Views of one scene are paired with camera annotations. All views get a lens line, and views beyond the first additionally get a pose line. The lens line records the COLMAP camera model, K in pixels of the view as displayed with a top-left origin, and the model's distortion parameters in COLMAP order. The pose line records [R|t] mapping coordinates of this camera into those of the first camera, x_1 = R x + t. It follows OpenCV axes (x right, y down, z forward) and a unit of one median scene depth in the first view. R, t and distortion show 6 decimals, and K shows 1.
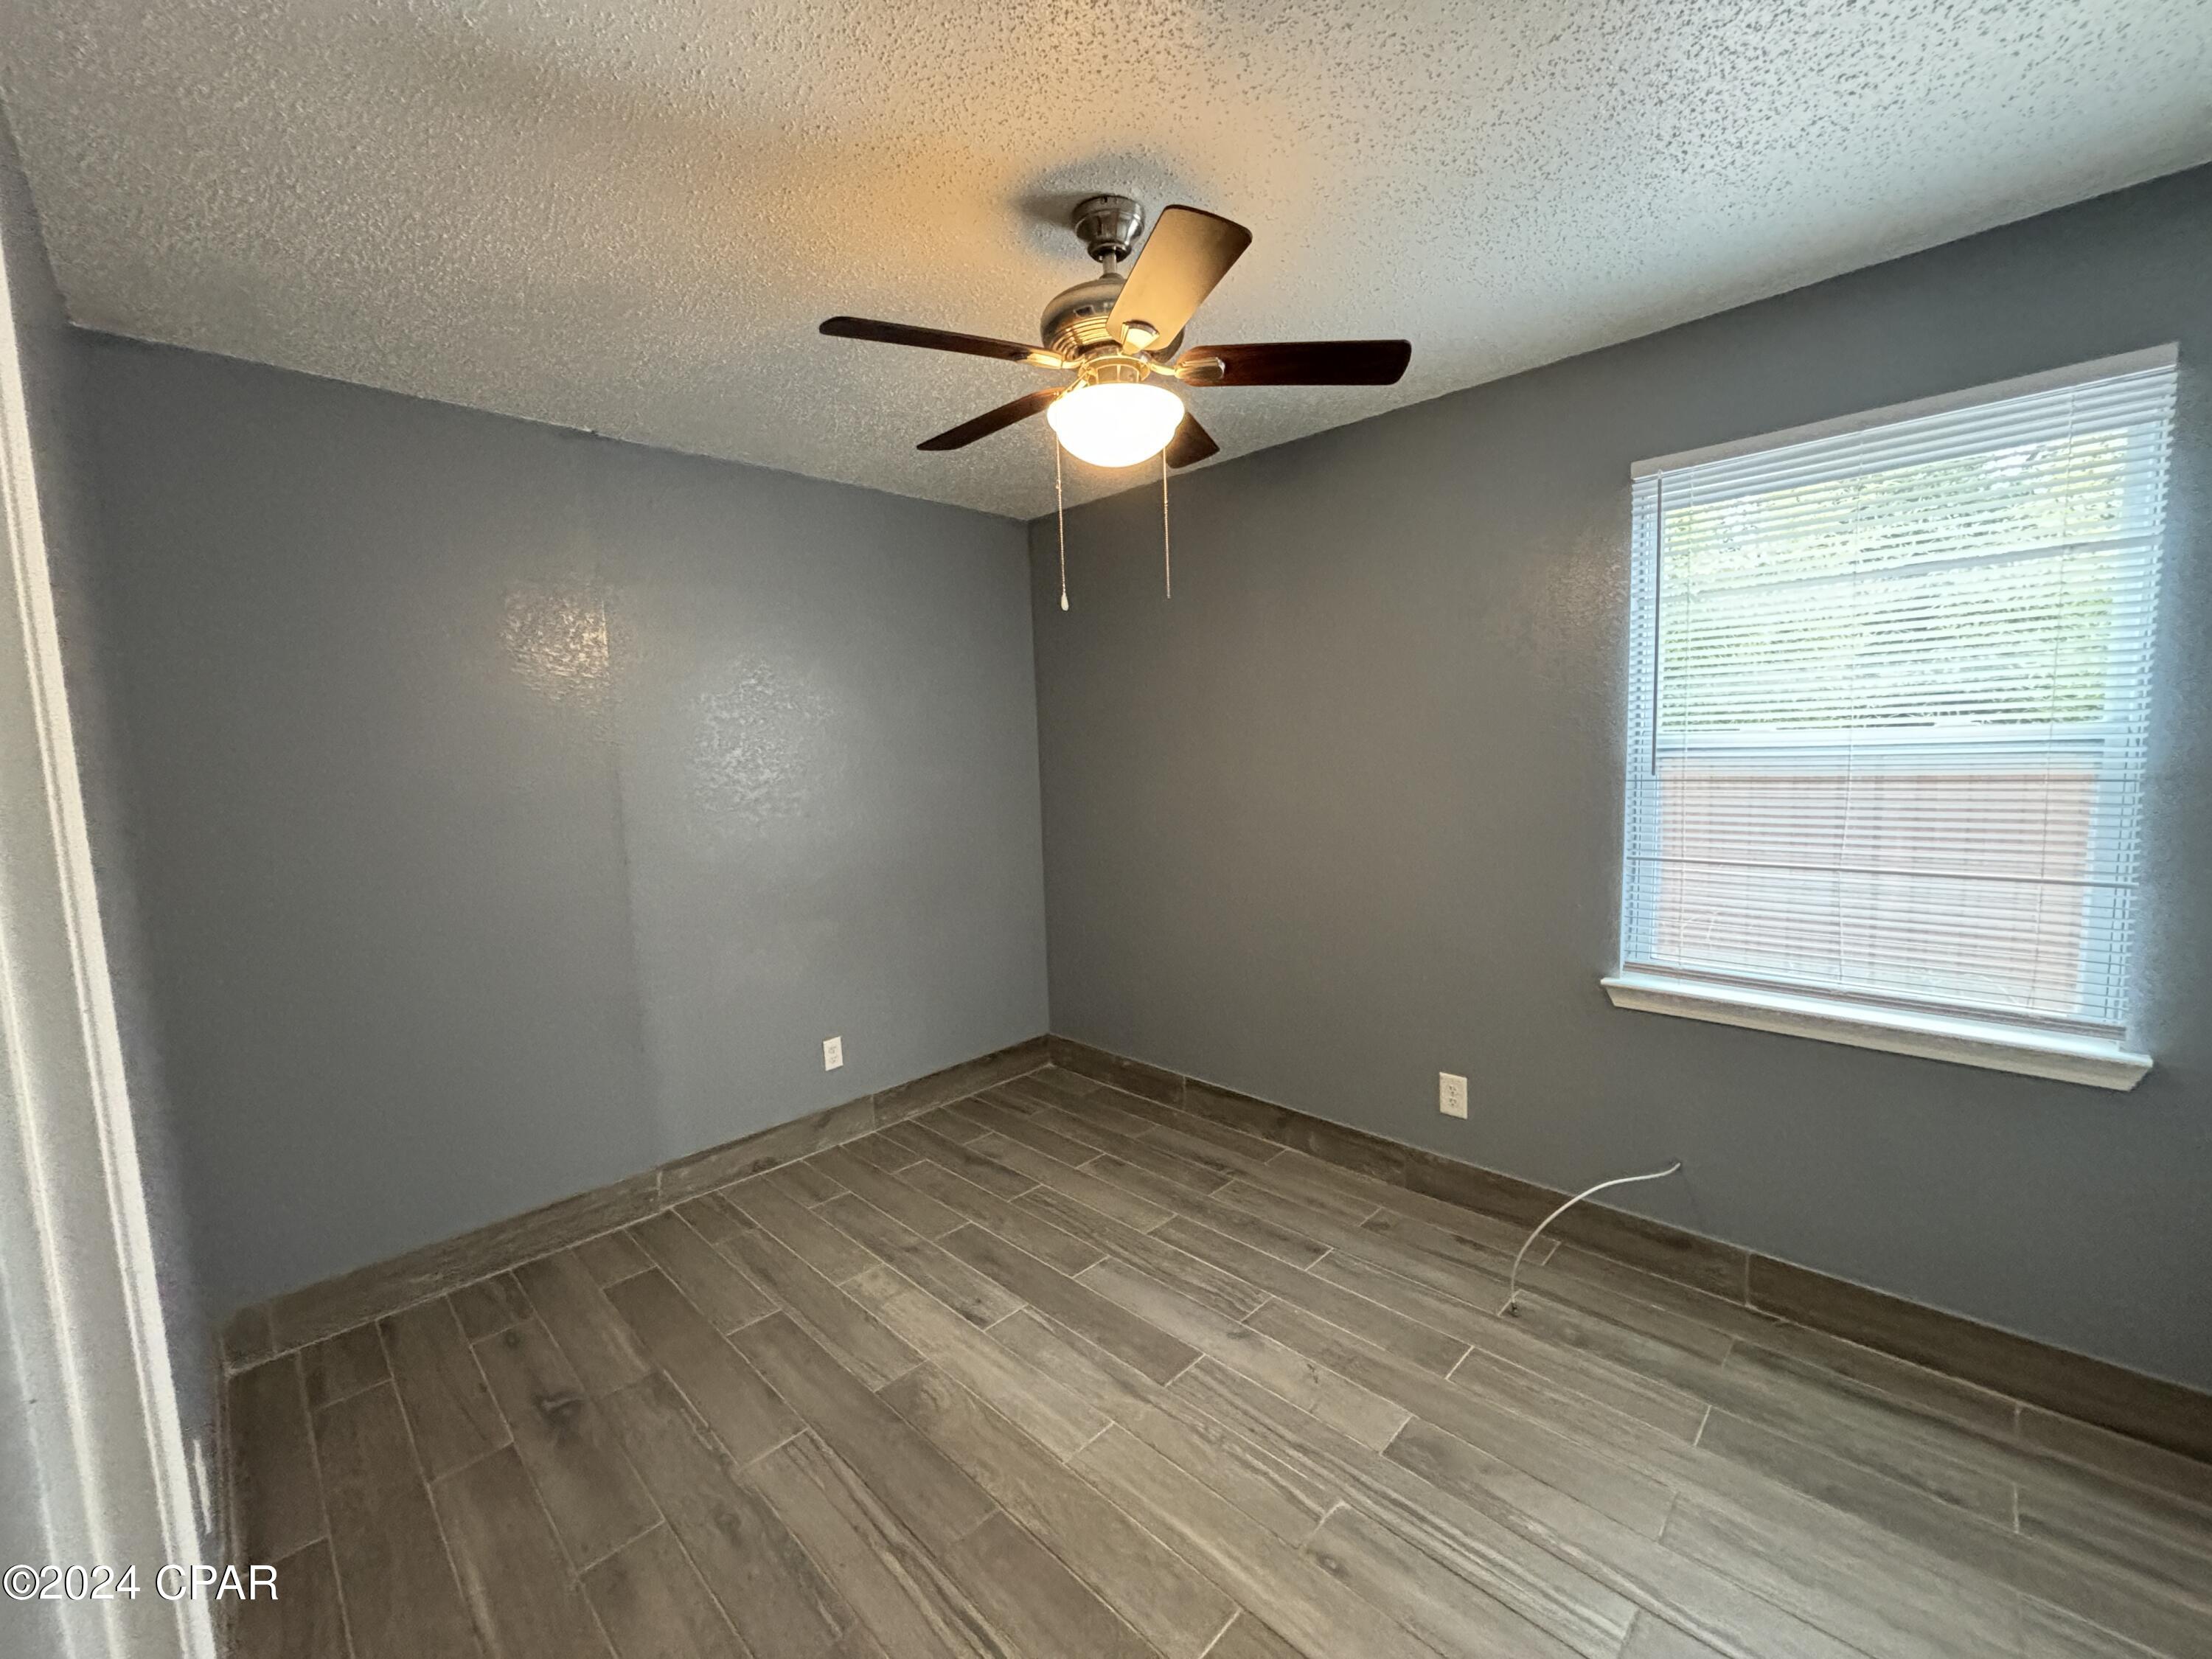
lens RADIAL K [[894.3, 0, 1106.0], [0, 894.3, 829.5], [0, 0, 1]] dist [-0.000180, -0.000031]
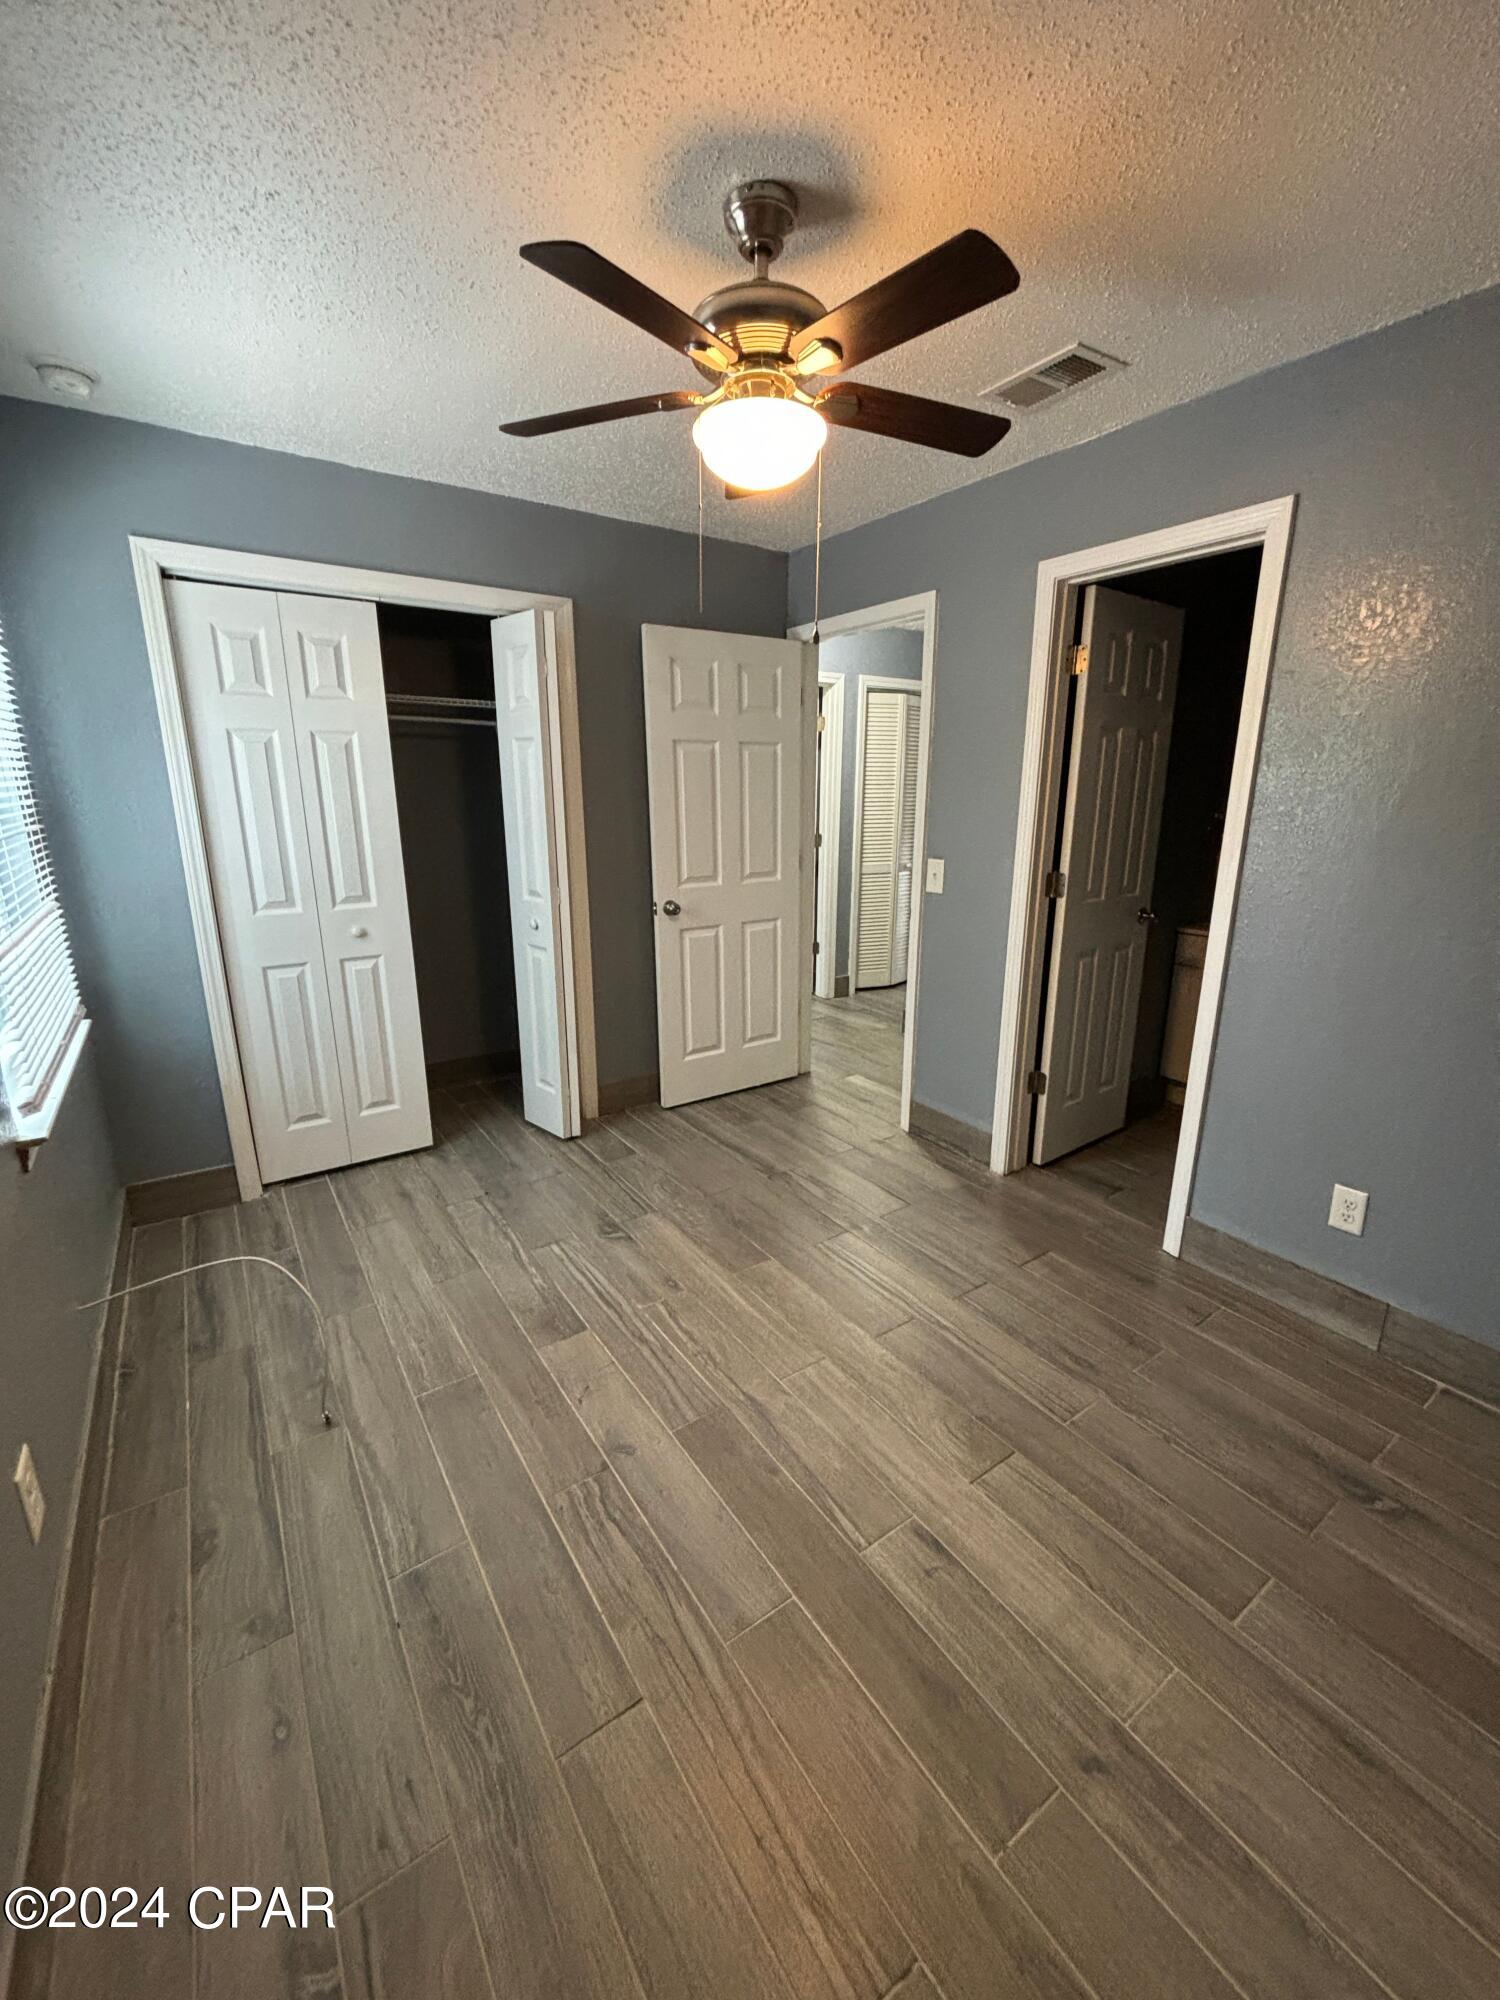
lens RADIAL K [[813.5, 0, 750.0], [0, 813.5, 1000.0], [0, 0, 1]] dist [-0.000035, -0.000029]
pose [[-0.980427, -0.016995, 0.196146, -0.138039], [0.052490, 0.937644, 0.343611, -0.144277], [-0.189755, 0.347181, -0.918400, 1.661844]]
